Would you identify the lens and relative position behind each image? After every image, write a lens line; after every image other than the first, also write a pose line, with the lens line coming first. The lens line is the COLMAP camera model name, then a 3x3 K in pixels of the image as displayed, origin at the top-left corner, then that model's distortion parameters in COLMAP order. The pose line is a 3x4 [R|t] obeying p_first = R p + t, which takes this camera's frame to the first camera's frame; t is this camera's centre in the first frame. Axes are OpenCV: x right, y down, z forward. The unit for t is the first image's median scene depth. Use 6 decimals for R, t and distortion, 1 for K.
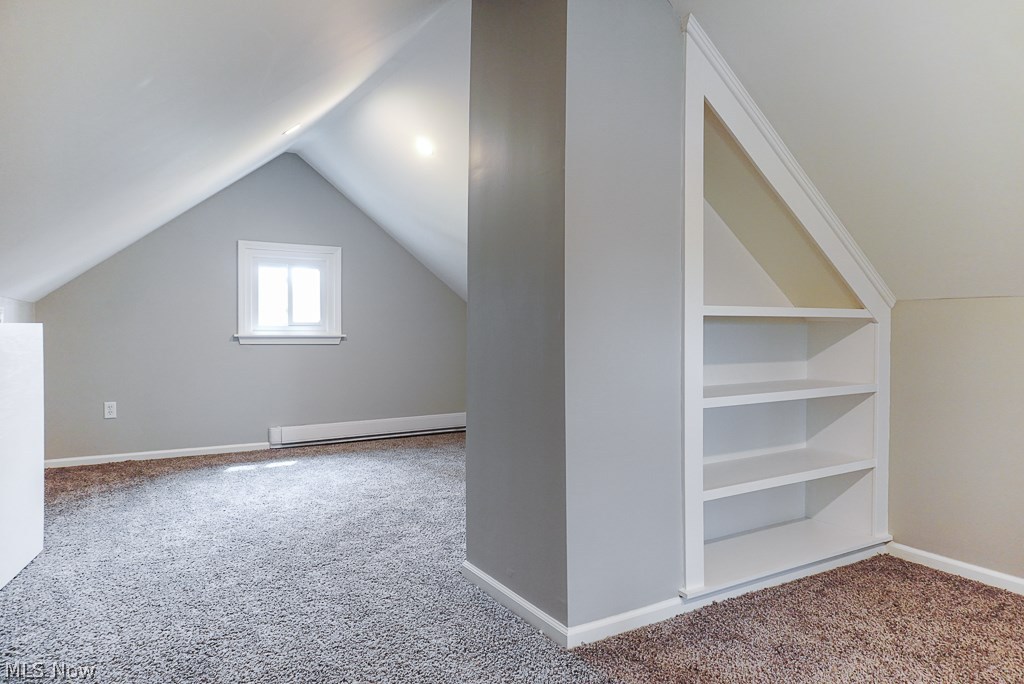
lens RADIAL K [[692.4, 0, 511.4], [0, 692.4, 337.3], [0, 0, 1]] dist [-0.008579, 0.025793]
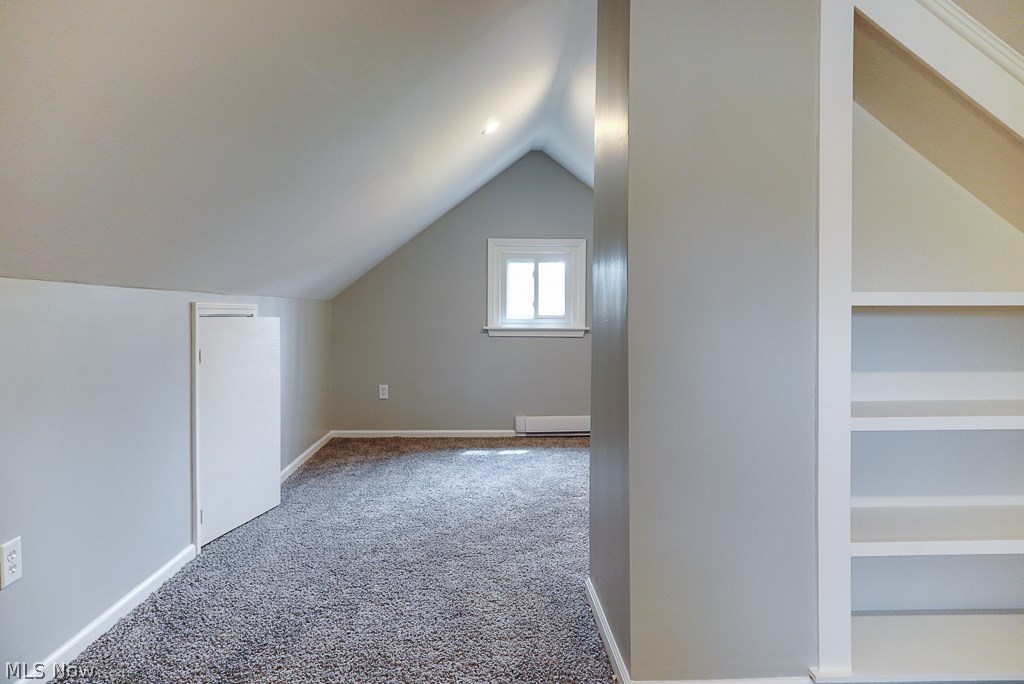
lens RADIAL K [[692.4, 0, 511.1], [0, 692.4, 339.1], [0, 0, 1]] dist [-0.008579, 0.025793]
pose [[0.869926, 0.013087, -0.493008, 0.271182], [-0.006174, 0.999859, 0.015646, -0.003990], [0.493143, -0.010567, 0.869884, 0.152024]]
